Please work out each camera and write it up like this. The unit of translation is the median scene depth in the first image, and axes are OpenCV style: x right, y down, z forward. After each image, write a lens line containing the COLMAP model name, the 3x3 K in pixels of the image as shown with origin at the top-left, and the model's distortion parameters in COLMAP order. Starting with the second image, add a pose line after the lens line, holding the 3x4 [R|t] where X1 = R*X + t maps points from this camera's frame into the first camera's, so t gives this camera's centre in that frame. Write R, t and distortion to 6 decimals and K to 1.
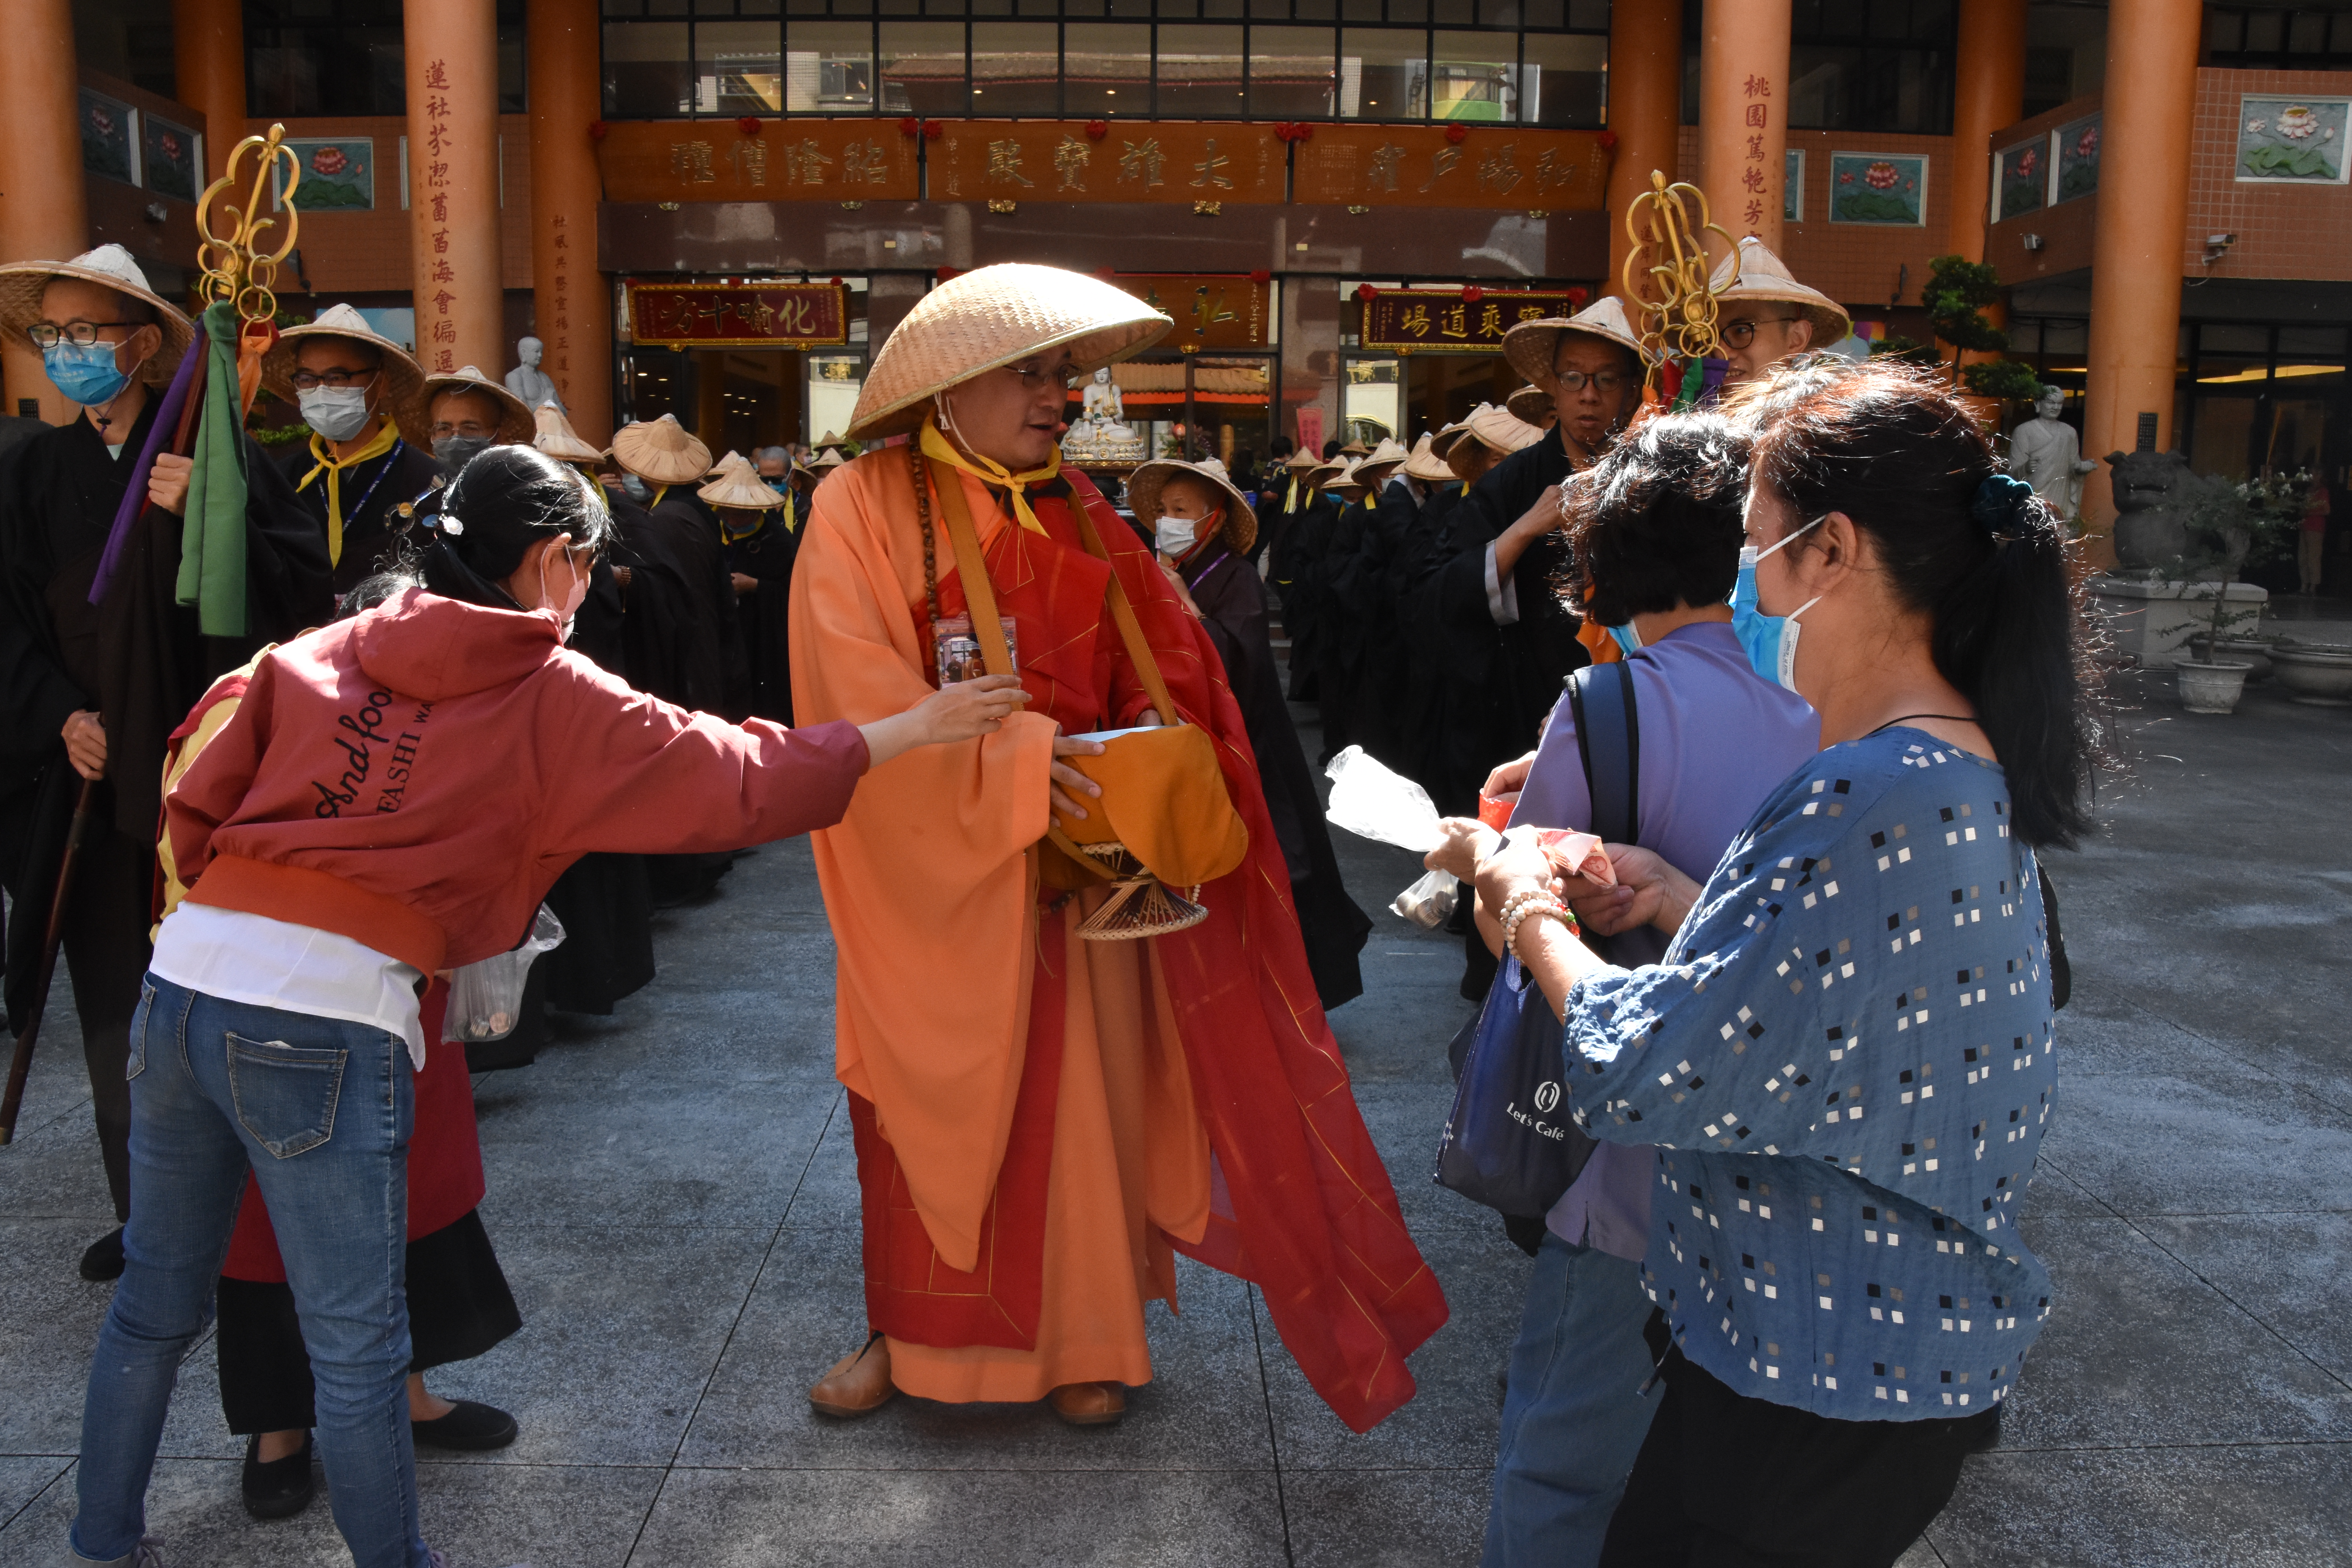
lens RADIAL K [[1836.0, 0, 1177.7], [0, 1836.0, 798.8], [0, 0, 1]] dist [-0.151711, 0.100813]
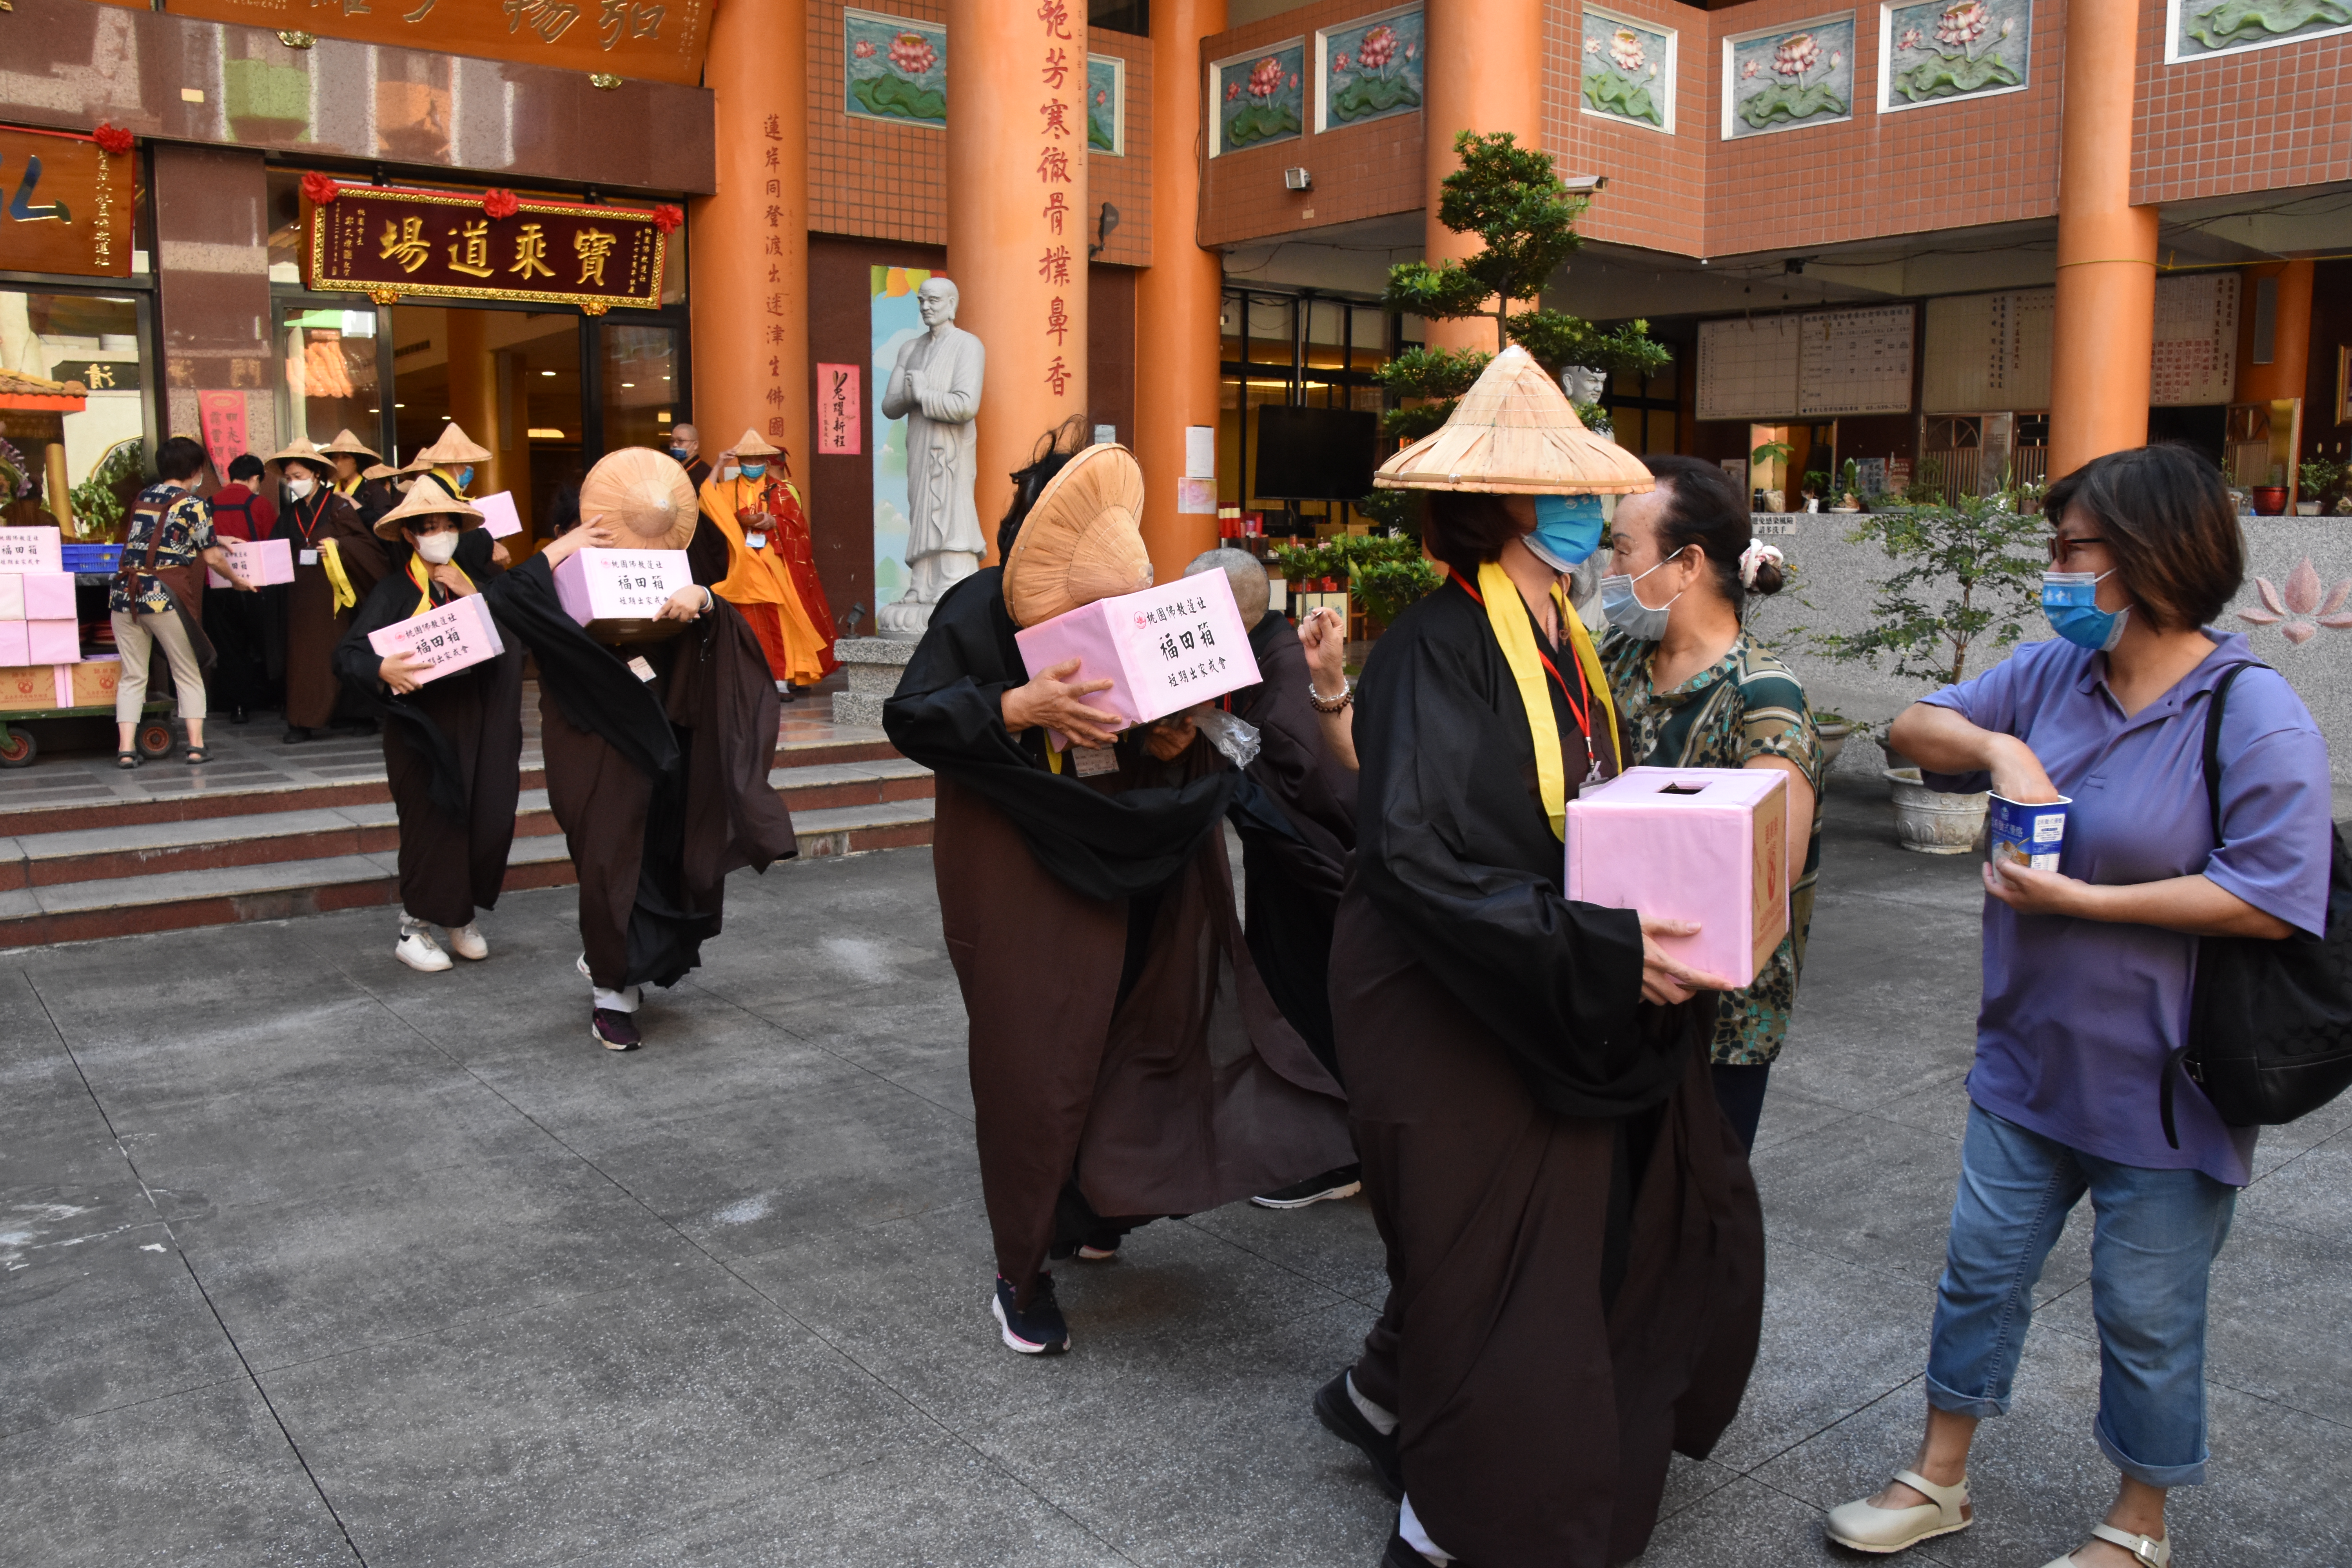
lens RADIAL K [[1836.0, 0, 1177.5], [0, 1836.0, 798.9], [0, 0, 1]] dist [-0.151711, 0.100813]
pose [[0.800143, -0.091161, 0.592842, -0.026469], [0.100752, 0.994767, 0.016983, -0.071733], [-0.591287, 0.046141, 0.805140, 0.412644]]
